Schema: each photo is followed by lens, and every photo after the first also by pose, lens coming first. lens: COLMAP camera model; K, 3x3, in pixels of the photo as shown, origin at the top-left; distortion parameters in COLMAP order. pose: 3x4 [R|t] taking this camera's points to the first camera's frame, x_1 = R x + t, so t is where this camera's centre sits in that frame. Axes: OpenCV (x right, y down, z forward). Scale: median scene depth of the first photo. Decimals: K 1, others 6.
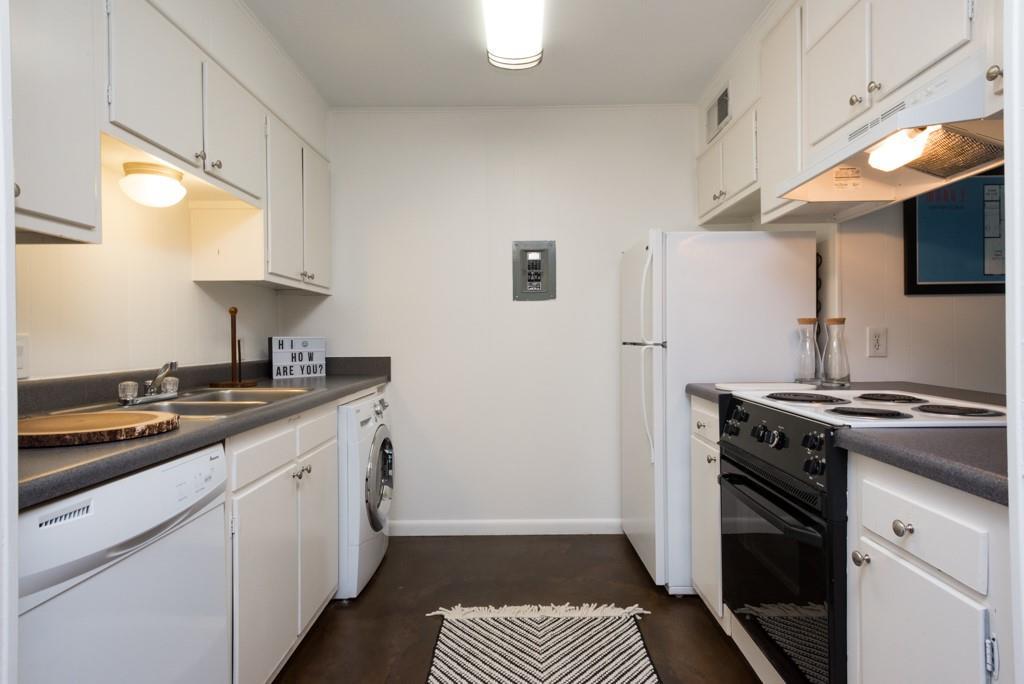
lens RADIAL K [[574.5, 0, 508.8], [0, 574.5, 339.1], [0, 0, 1]] dist [0.024276, -0.002571]
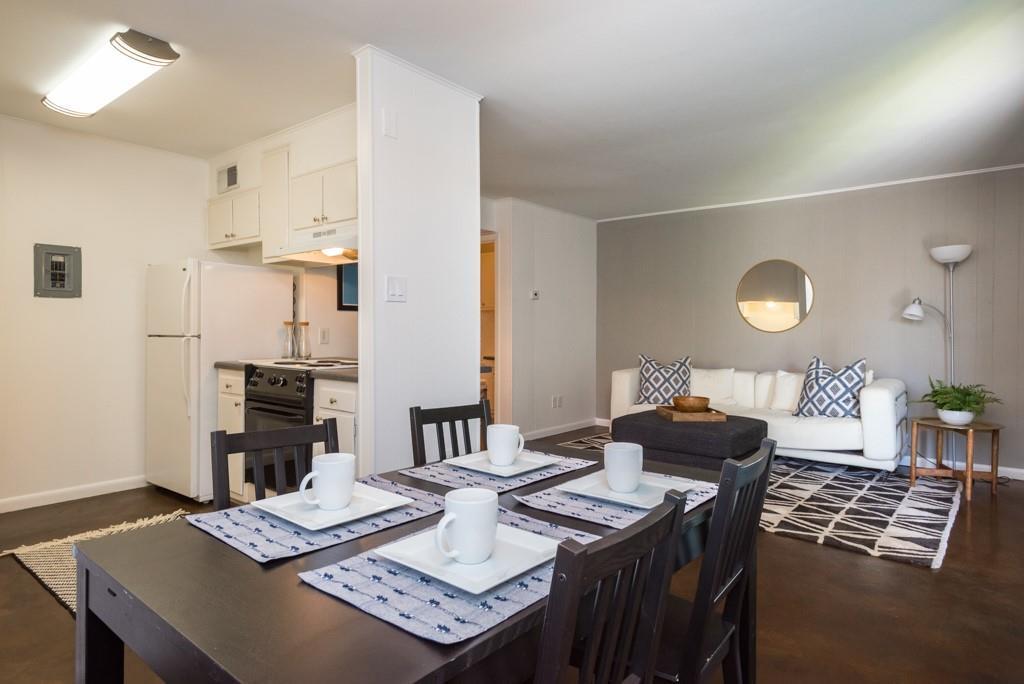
lens RADIAL K [[574.5, 0, 508.2], [0, 574.5, 337.6], [0, 0, 1]] dist [0.024276, -0.002571]
pose [[0.636717, 0.006059, 0.771073, -0.382830], [-0.009268, 0.999957, -0.000204, 0.005726], [-0.771042, -0.007017, 0.636746, -0.584618]]
